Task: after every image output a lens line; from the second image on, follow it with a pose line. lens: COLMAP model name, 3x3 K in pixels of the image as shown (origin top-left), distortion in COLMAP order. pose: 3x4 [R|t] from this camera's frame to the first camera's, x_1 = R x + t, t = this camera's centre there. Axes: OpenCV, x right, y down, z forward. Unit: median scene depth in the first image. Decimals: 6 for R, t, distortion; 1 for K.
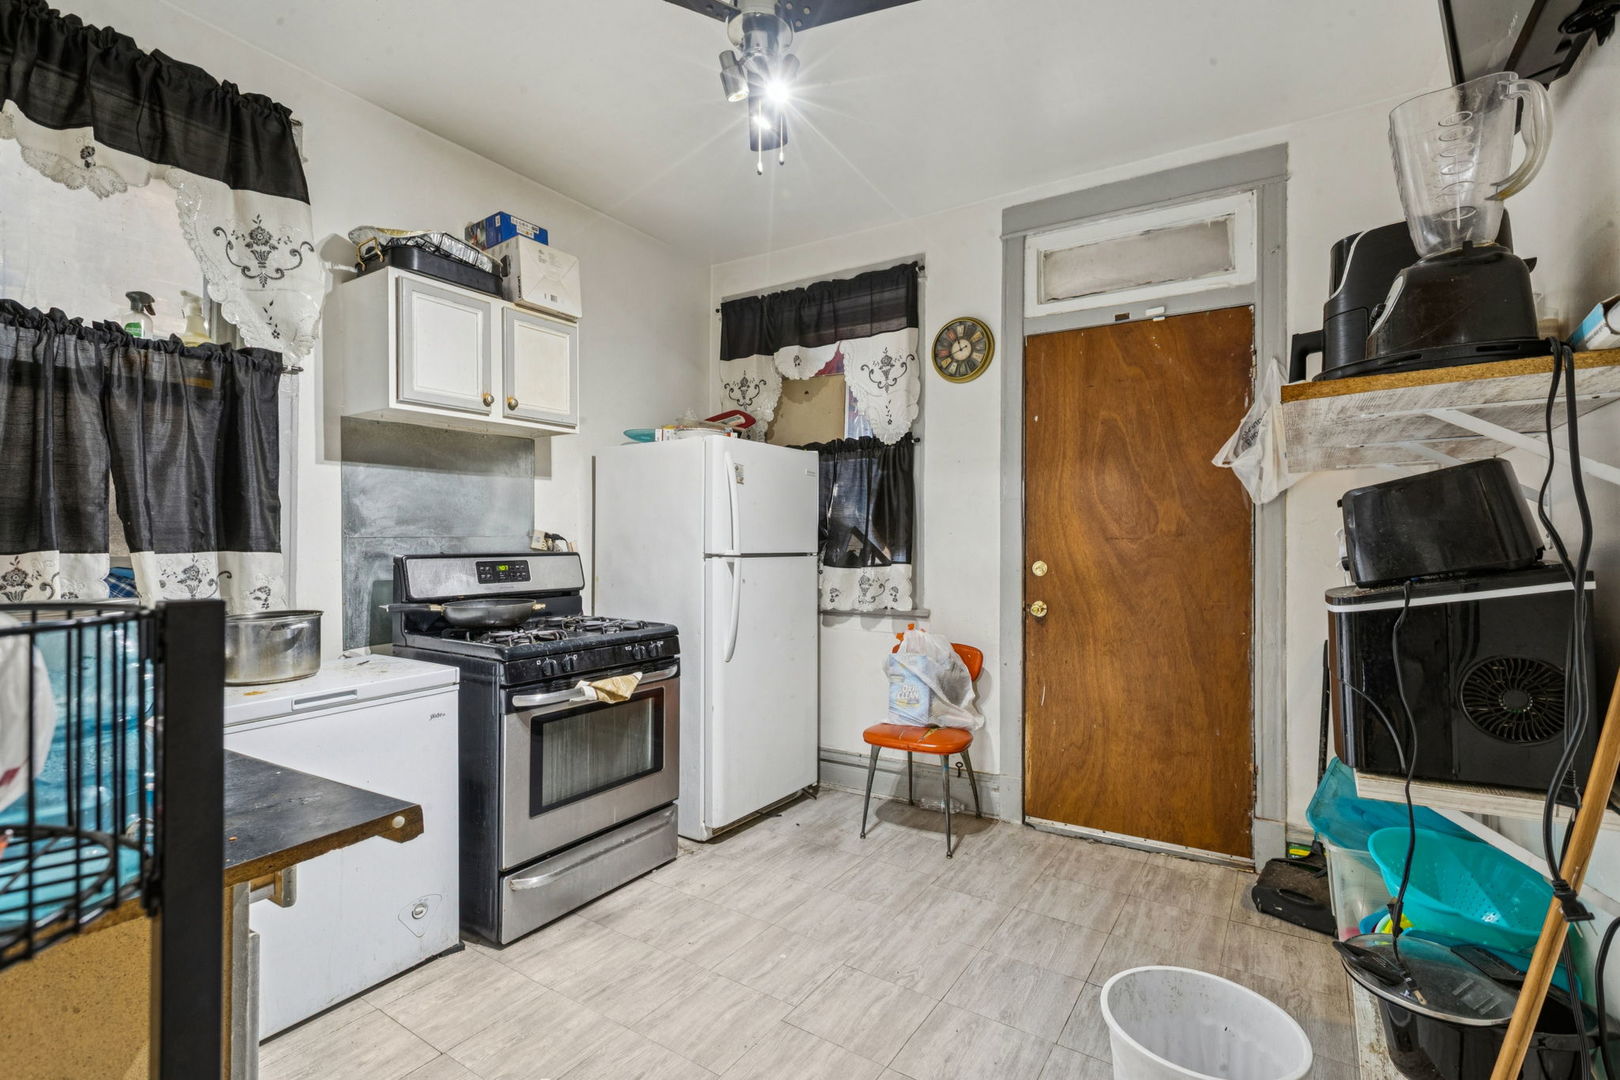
lens RADIAL K [[754.5, 0, 813.3], [0, 754.5, 533.1], [0, 0, 1]] dist [-0.001501, -0.000484]
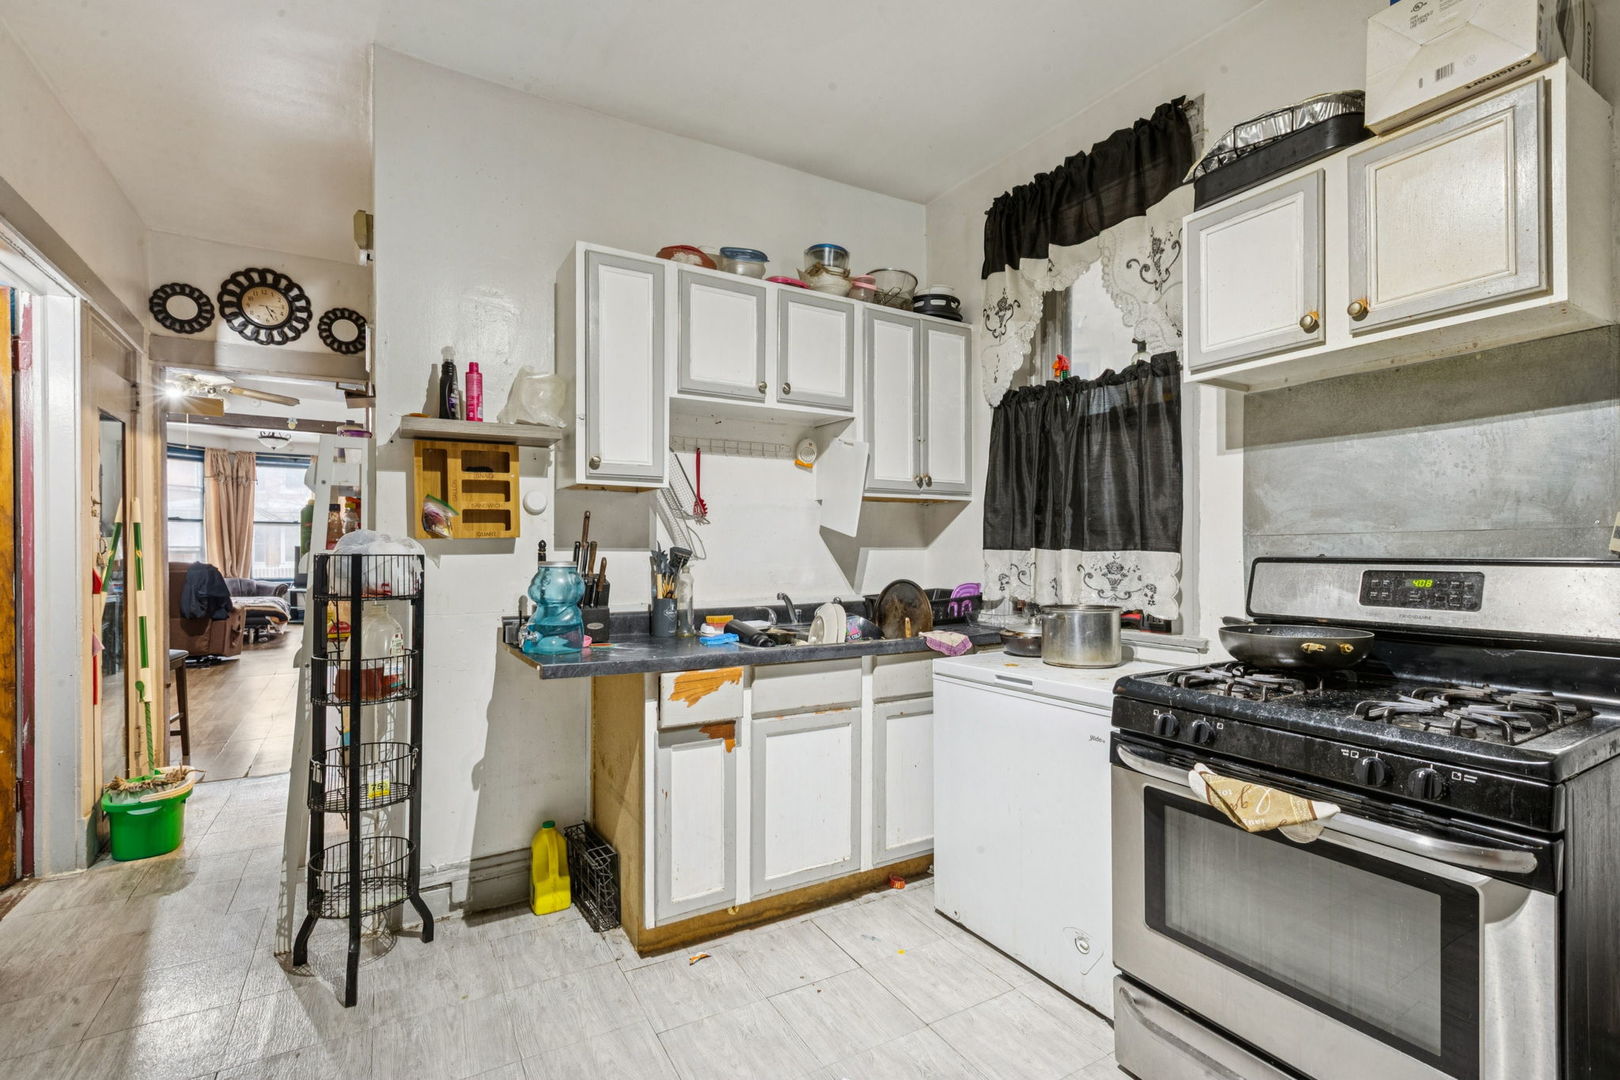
lens RADIAL K [[754.5, 0, 820.4], [0, 754.5, 552.1], [0, 0, 1]] dist [-0.001501, -0.000484]
pose [[-0.459240, 0.005030, -0.888298, 0.354978], [0.008988, 0.999959, 0.001015, 0.018976], [0.888267, -0.007518, -0.459267, 0.945260]]
